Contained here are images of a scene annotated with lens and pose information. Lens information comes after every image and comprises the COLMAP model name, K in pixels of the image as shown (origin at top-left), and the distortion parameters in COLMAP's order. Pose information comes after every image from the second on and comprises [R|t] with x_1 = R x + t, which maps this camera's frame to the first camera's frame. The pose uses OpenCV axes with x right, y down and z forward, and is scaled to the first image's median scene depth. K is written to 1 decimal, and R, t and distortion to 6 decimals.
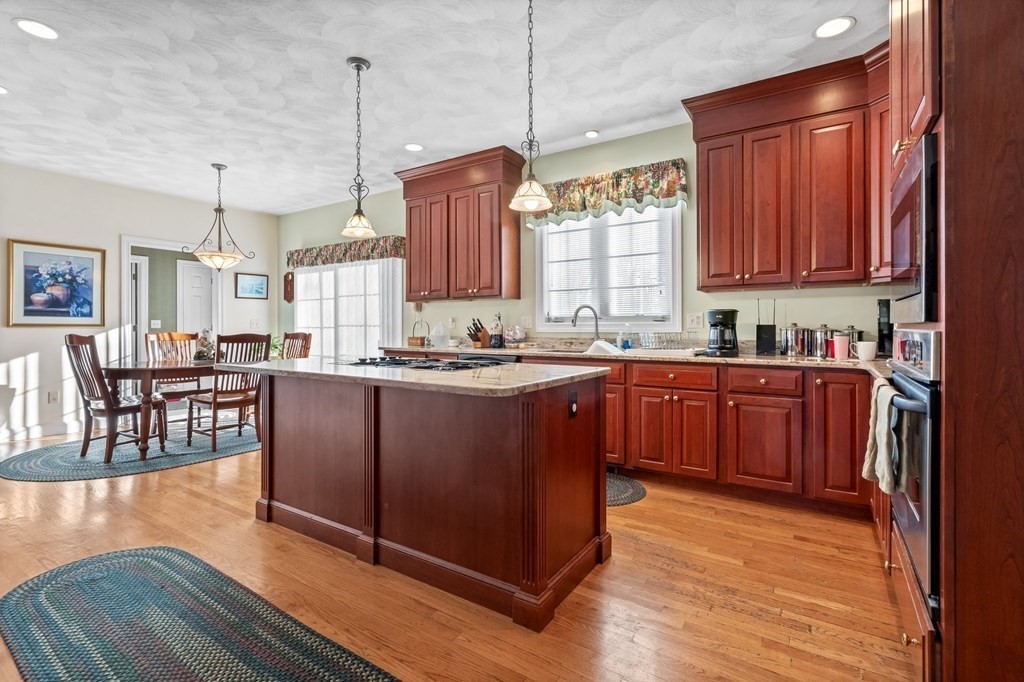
lens RADIAL K [[467.5, 0, 508.6], [0, 467.5, 334.2], [0, 0, 1]] dist [-0.015925, 0.000735]
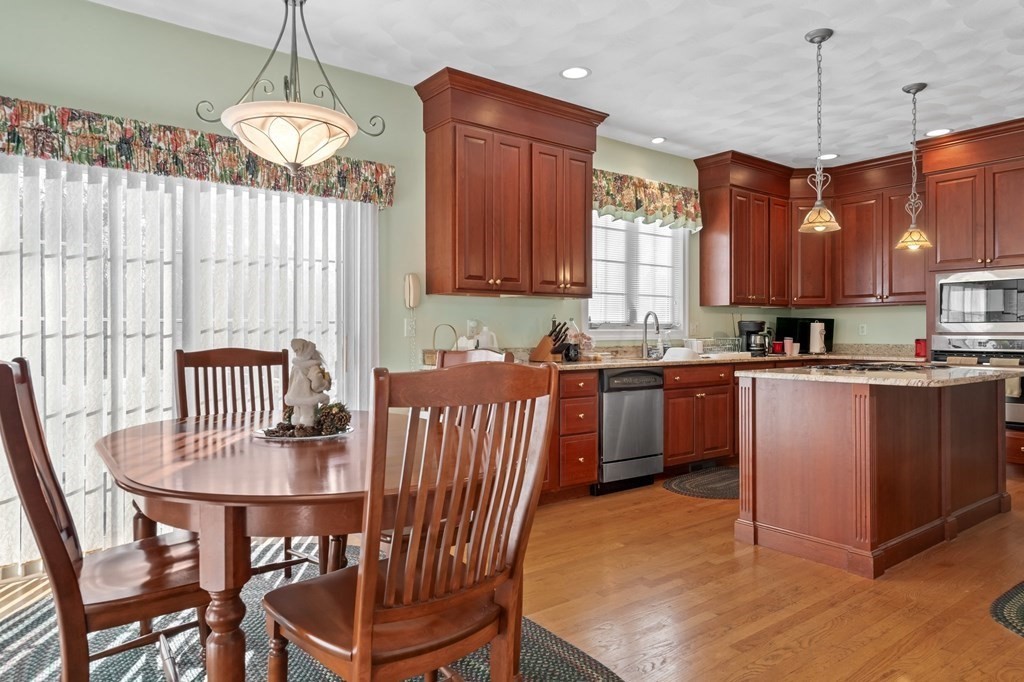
lens RADIAL K [[648.2, 0, 512.0], [0, 648.2, 341.0], [0, 0, 1]] dist [0.001749, 0.001330]
pose [[0.340974, -0.010777, 0.940011, -1.017227], [0.011225, 0.999910, 0.007392, -0.012825], [-0.940006, 0.008031, 0.341064, 0.683551]]
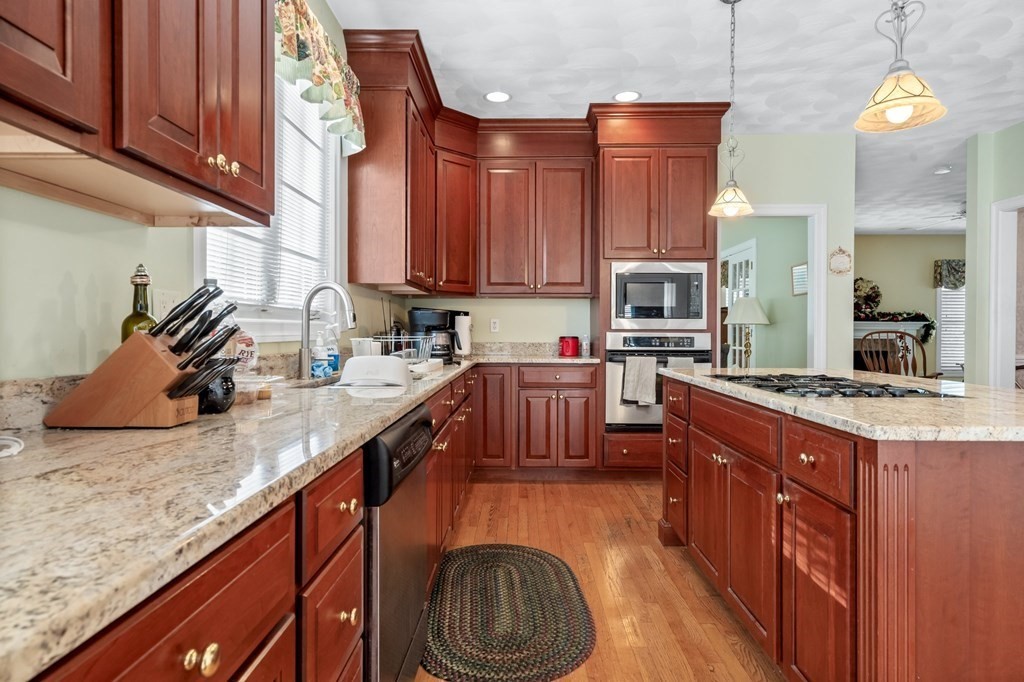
lens RADIAL K [[573.6, 0, 512.0], [0, 573.6, 341.0], [0, 0, 1]] dist [0.000690, 0.000238]
pose [[-0.526429, -0.016499, 0.850059, -0.359127], [0.005821, 0.999718, 0.023008, -0.014246], [-0.850199, 0.017060, -0.526185, 0.963960]]
